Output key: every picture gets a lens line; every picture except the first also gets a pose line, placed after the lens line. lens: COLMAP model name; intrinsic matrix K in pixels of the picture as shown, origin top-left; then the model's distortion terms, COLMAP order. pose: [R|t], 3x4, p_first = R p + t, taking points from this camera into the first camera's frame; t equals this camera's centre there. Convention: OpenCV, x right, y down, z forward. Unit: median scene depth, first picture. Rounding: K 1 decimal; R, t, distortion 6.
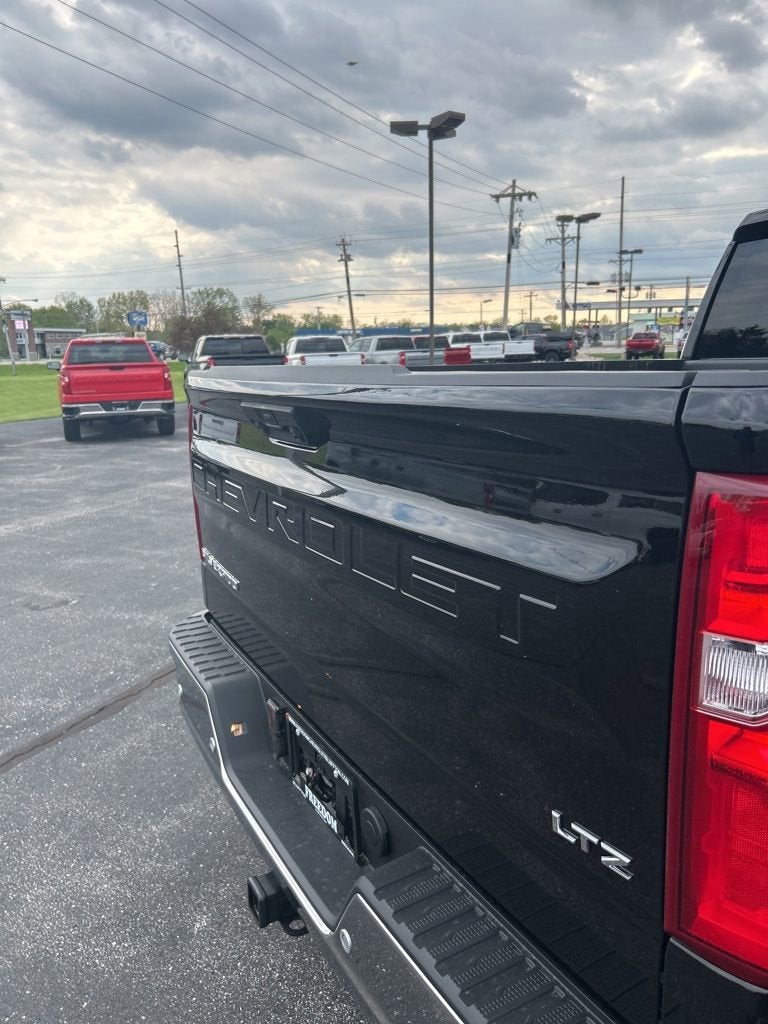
lens RADIAL K [[758.9, 0, 387.5], [0, 758.9, 518.8], [0, 0, 1]] dist [0.062237, -0.075959]
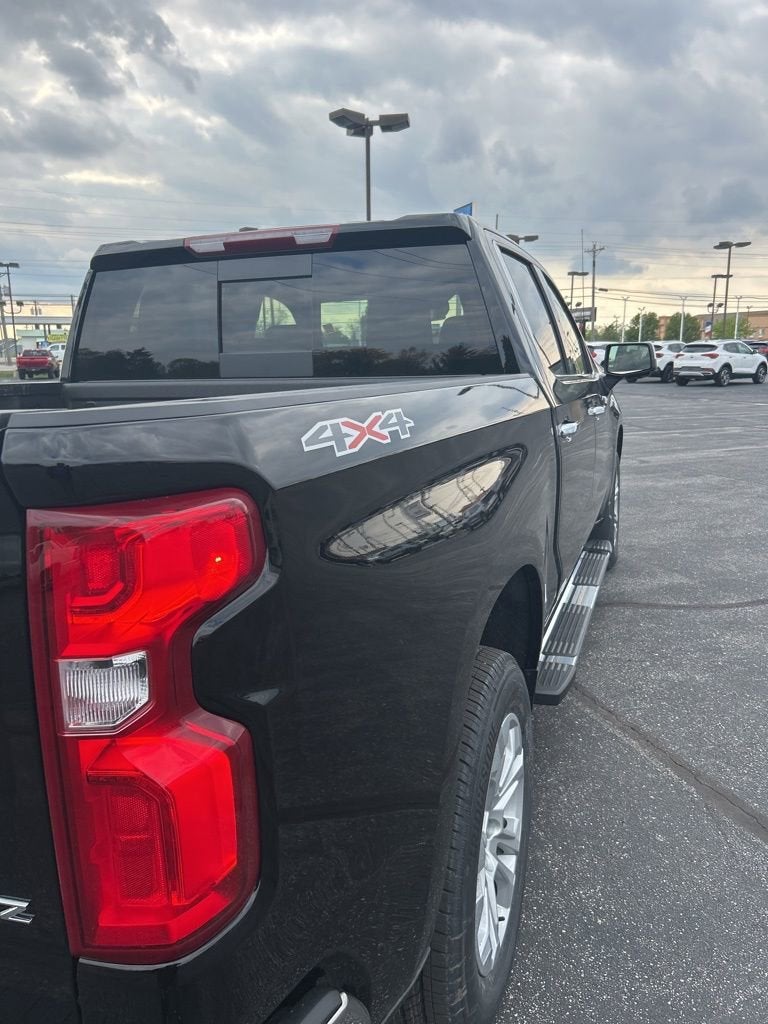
lens RADIAL K [[758.9, 0, 387.5], [0, 758.9, 518.8], [0, 0, 1]] dist [0.062237, -0.075959]
pose [[0.741873, -0.133966, 0.657022, 0.001666], [0.148170, 0.988370, 0.034221, -0.000256], [-0.653965, 0.071963, 0.753095, -0.001947]]
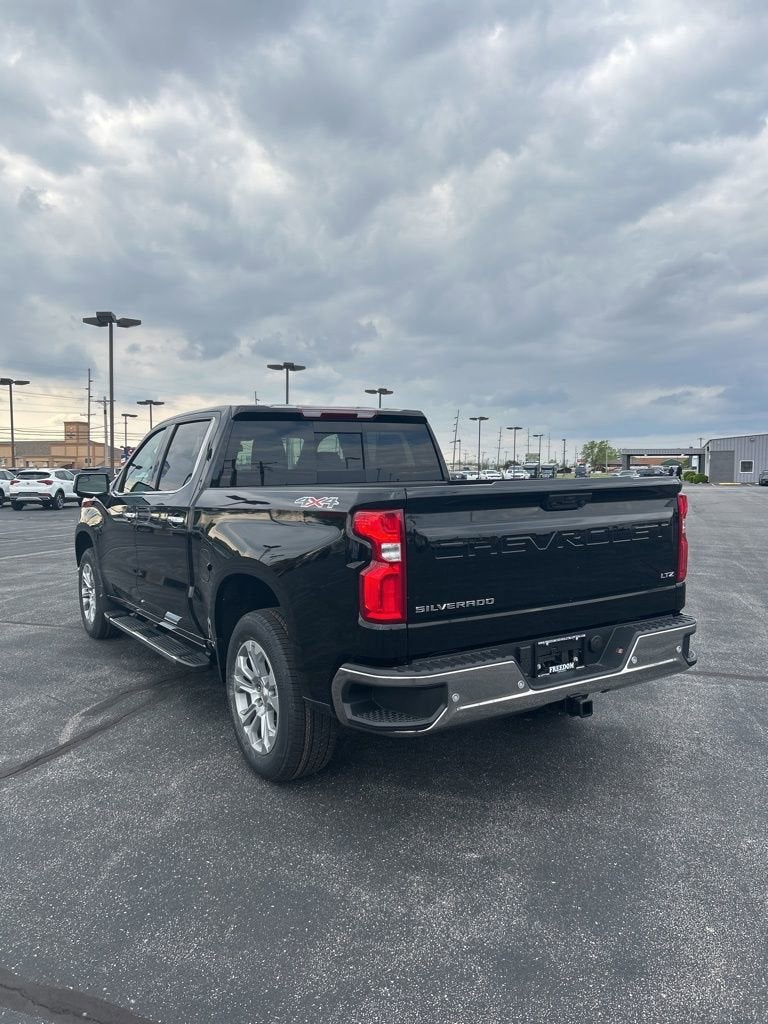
lens RADIAL K [[789.4, 0, 390.1], [0, 789.4, 481.2], [0, 0, 1]] dist [0.003029, -0.080005]
pose [[-0.072250, 0.009173, 0.997344, -0.097472], [0.234571, 0.972066, 0.008053, -0.012473], [-0.969410, 0.234530, -0.072384, 0.062197]]
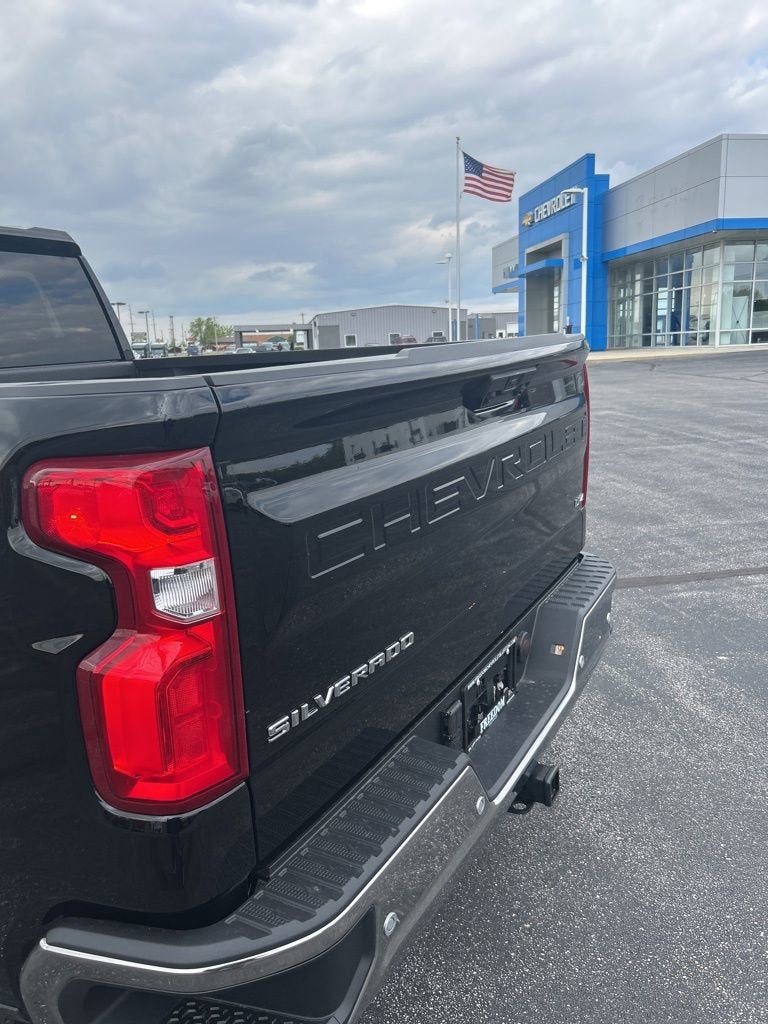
lens RADIAL K [[758.9, 0, 387.5], [0, 758.9, 518.8], [0, 0, 1]] dist [0.062237, -0.075959]
pose [[-0.539002, -0.147299, 0.829325, -0.037656], [0.244108, 0.915019, 0.321172, -0.013006], [-0.806156, 0.375557, -0.457241, 0.063002]]
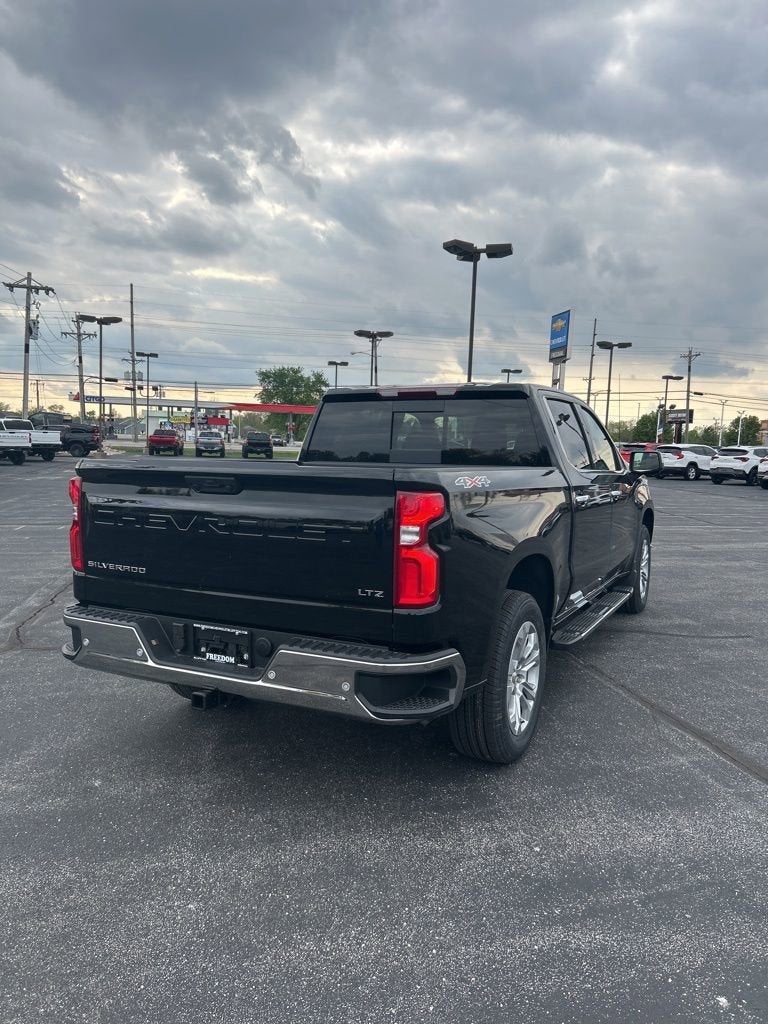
lens RADIAL K [[766.4, 0, 426.4], [0, 766.4, 515.1], [0, 0, 1]] dist [0.068946, 0.000593]
pose [[0.786667, -0.014907, 0.617197, -0.039586], [0.092353, 0.991301, -0.093768, 0.009333], [-0.610431, 0.130764, 0.781201, -0.046343]]
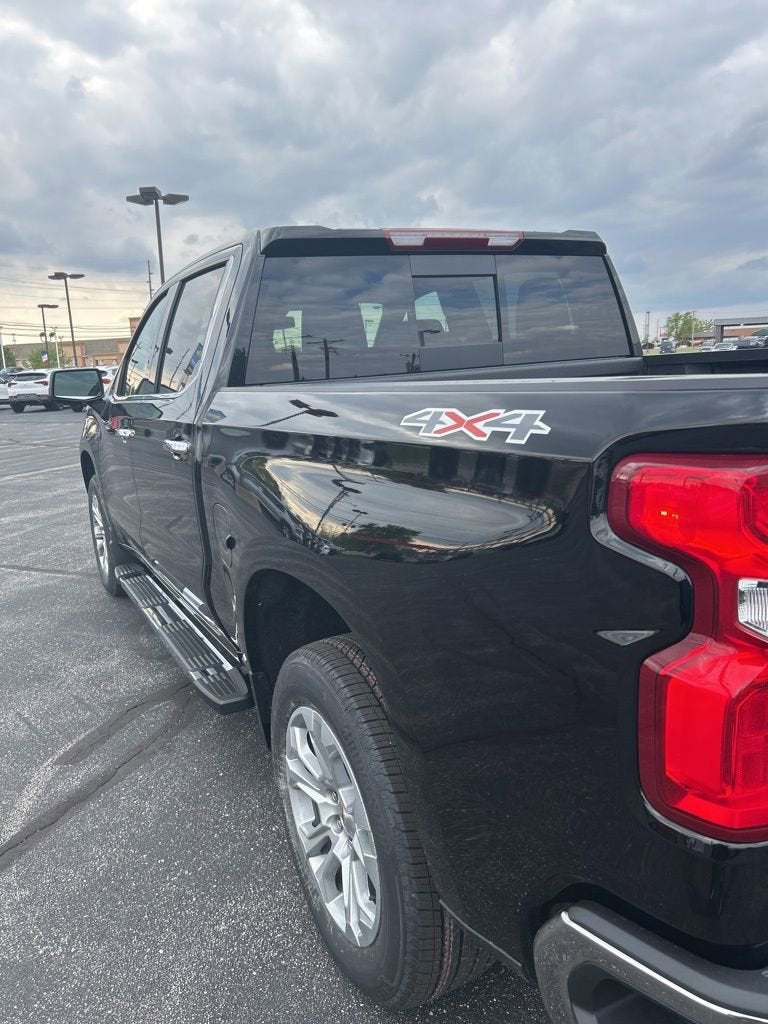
lens RADIAL K [[758.9, 0, 387.5], [0, 758.9, 518.8], [0, 0, 1]] dist [0.062237, -0.075959]
pose [[0.012061, -0.183669, 0.982914, -0.035862], [0.272961, 0.946256, 0.173469, -0.014052], [-0.961950, 0.266205, 0.061547, 0.066785]]
